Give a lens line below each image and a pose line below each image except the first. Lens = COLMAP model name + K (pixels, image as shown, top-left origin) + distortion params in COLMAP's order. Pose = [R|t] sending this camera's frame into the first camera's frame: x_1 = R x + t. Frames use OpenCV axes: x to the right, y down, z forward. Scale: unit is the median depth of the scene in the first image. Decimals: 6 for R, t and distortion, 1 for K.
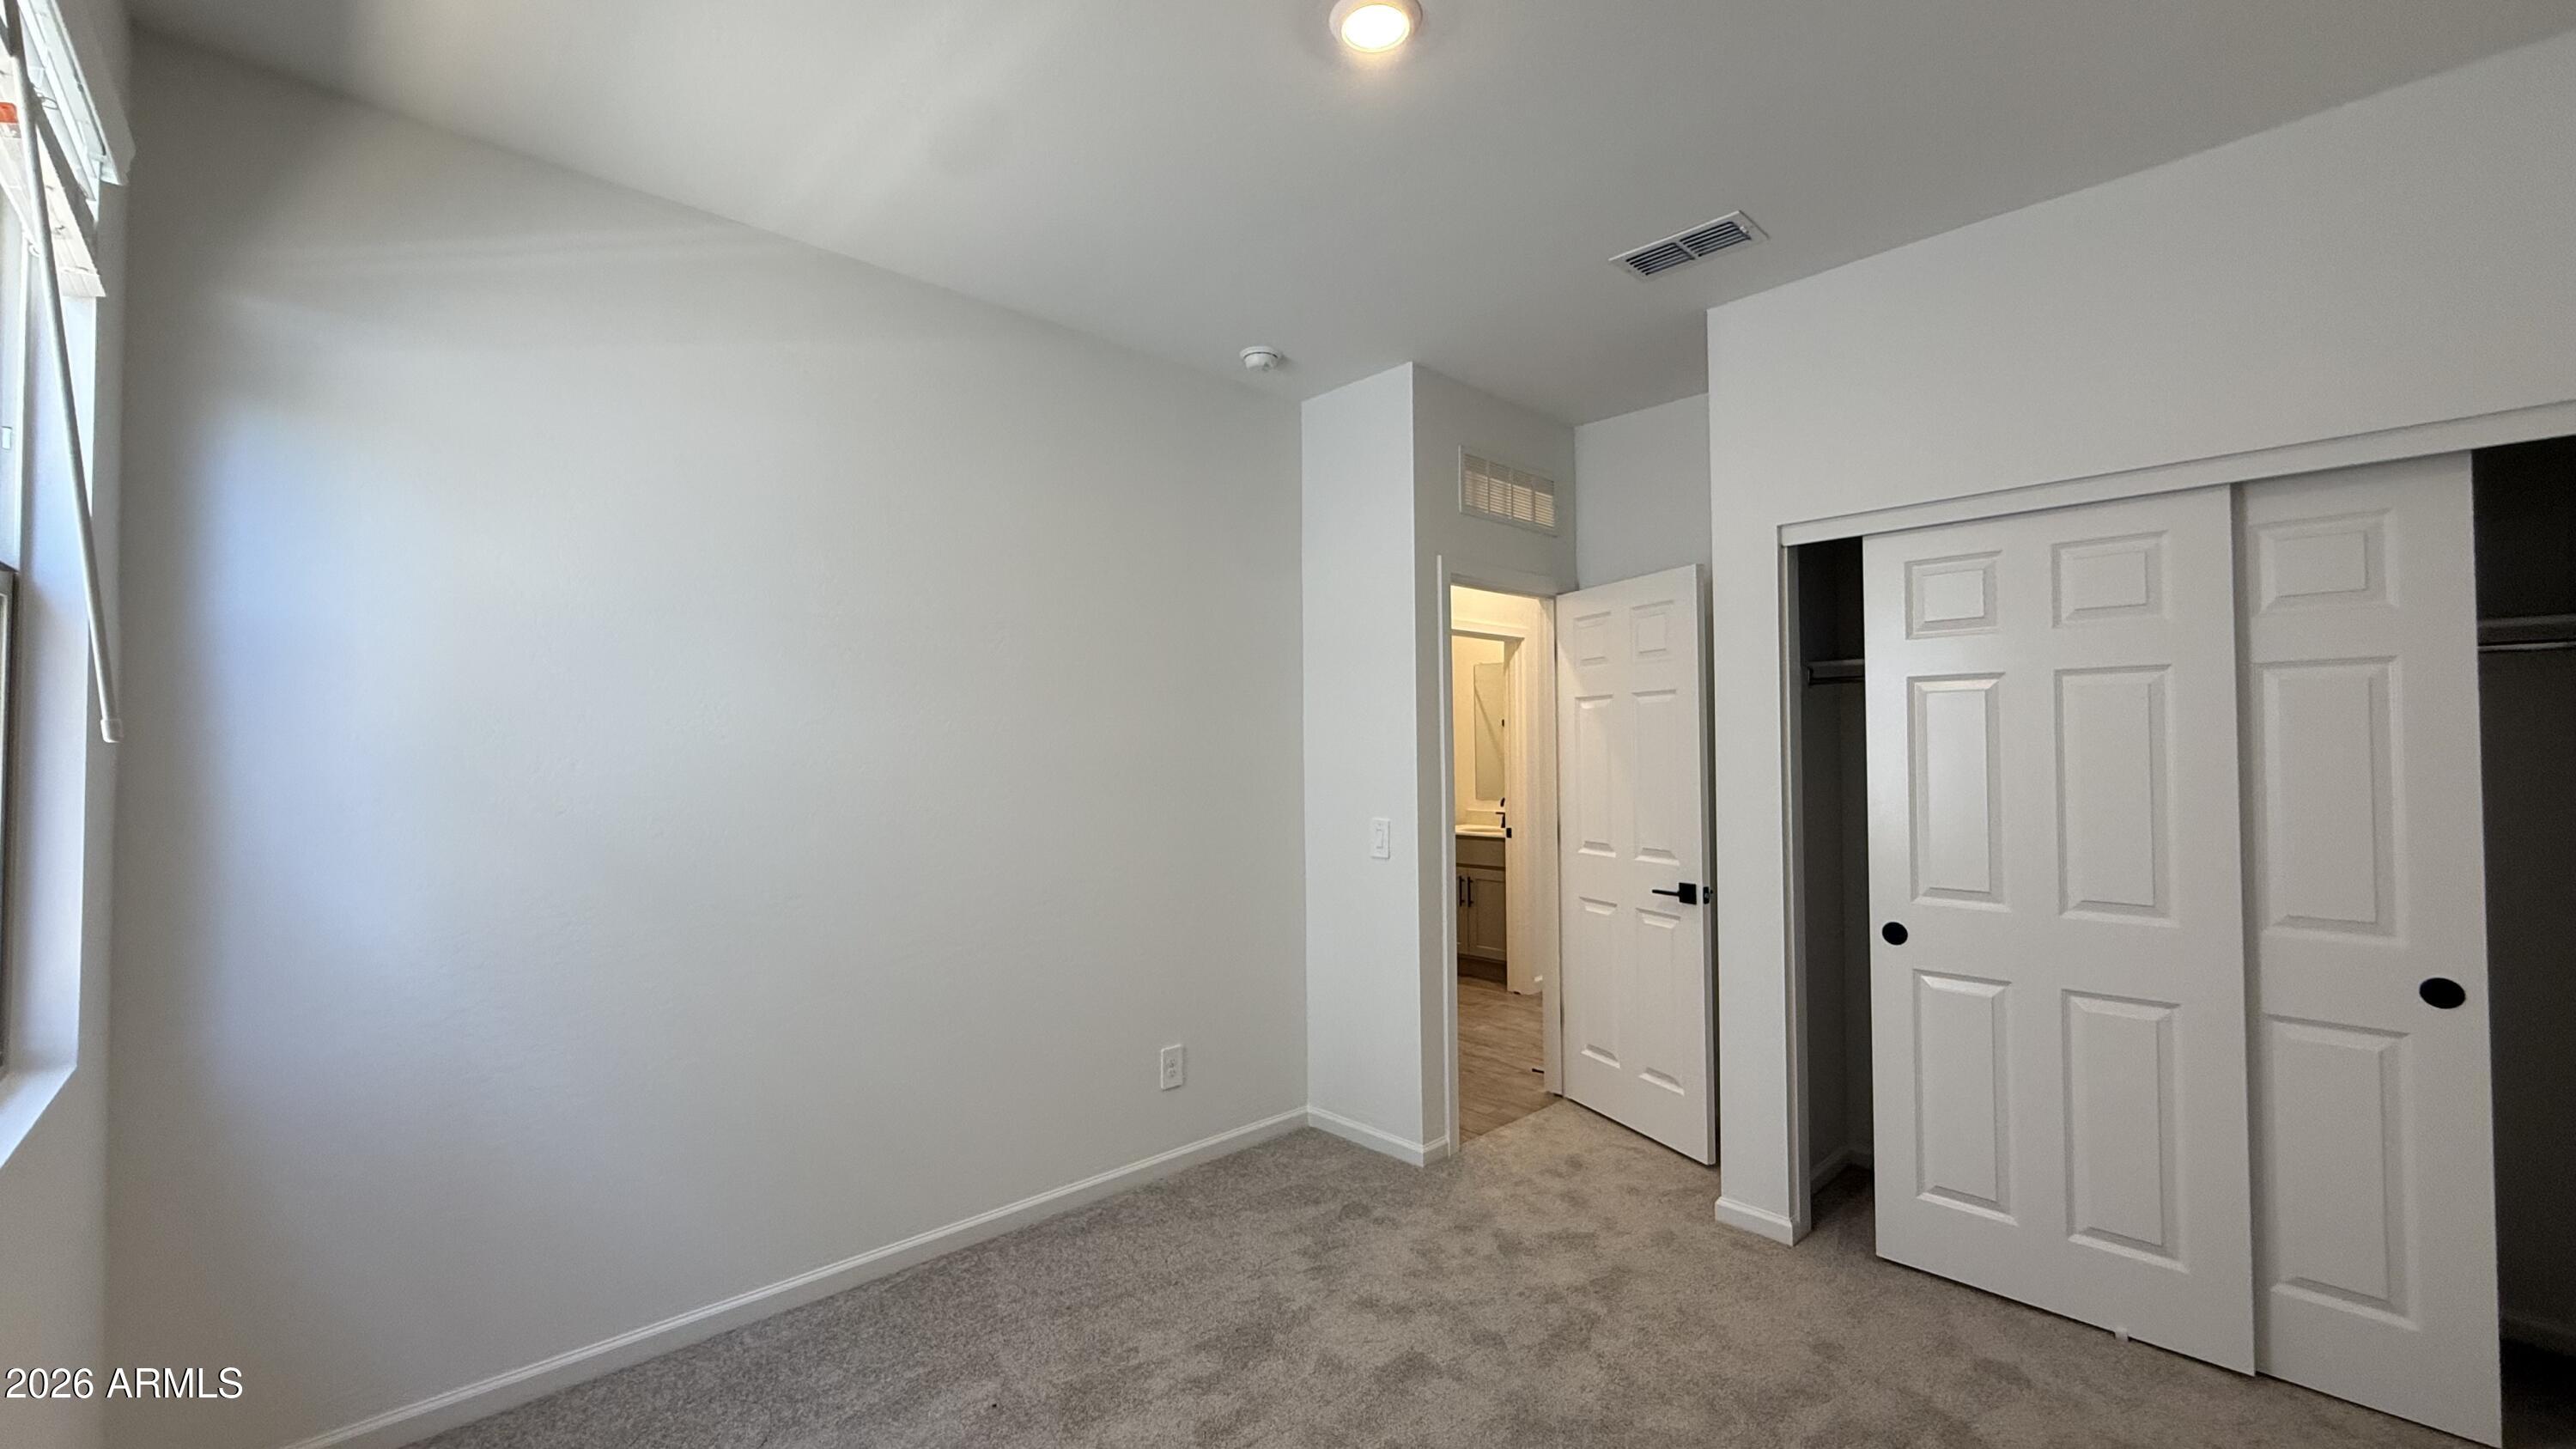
lens RADIAL K [[1026.8, 0, 1280.7], [0, 1026.8, 726.5], [0, 0, 1]] dist [-0.000872, 0.000112]
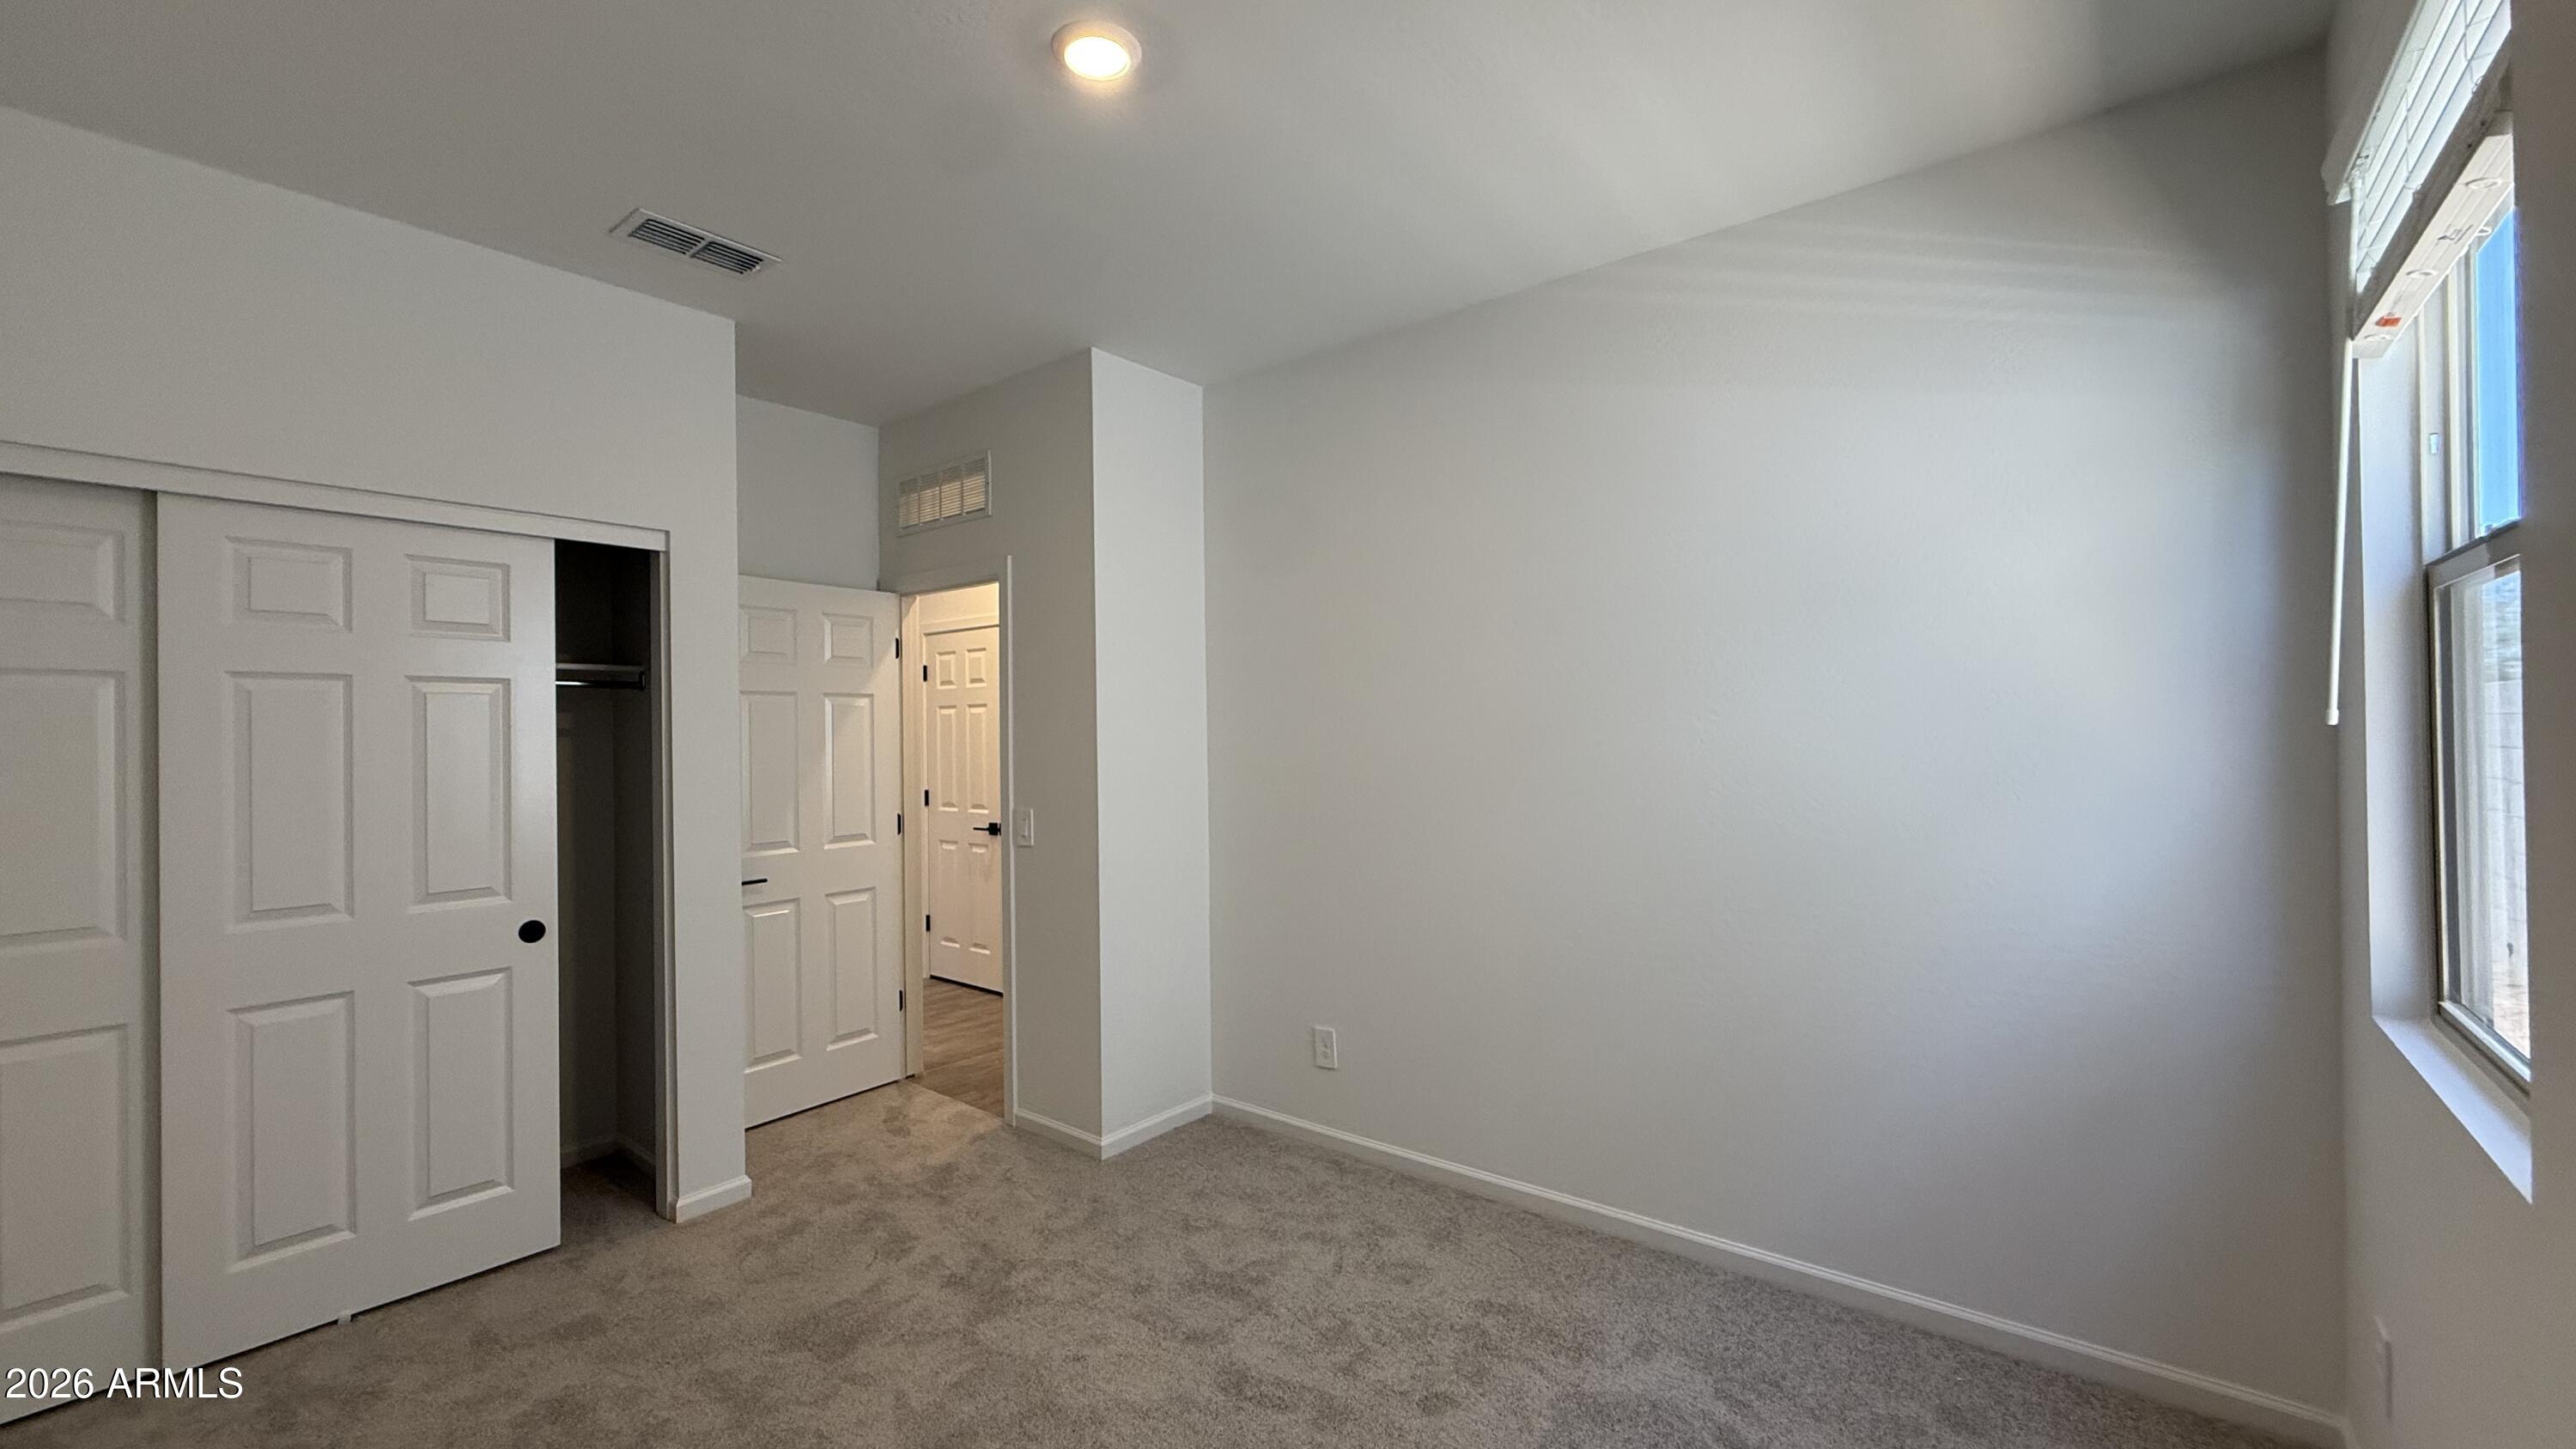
lens RADIAL K [[1026.8, 0, 1280.7], [0, 1026.8, 726.5], [0, 0, 1]] dist [-0.000872, 0.000112]
pose [[-0.250816, 0.026274, 0.967678, -0.486576], [-0.002800, 0.999608, -0.027867, 0.022745], [-0.968031, -0.009699, -0.250644, 0.403425]]
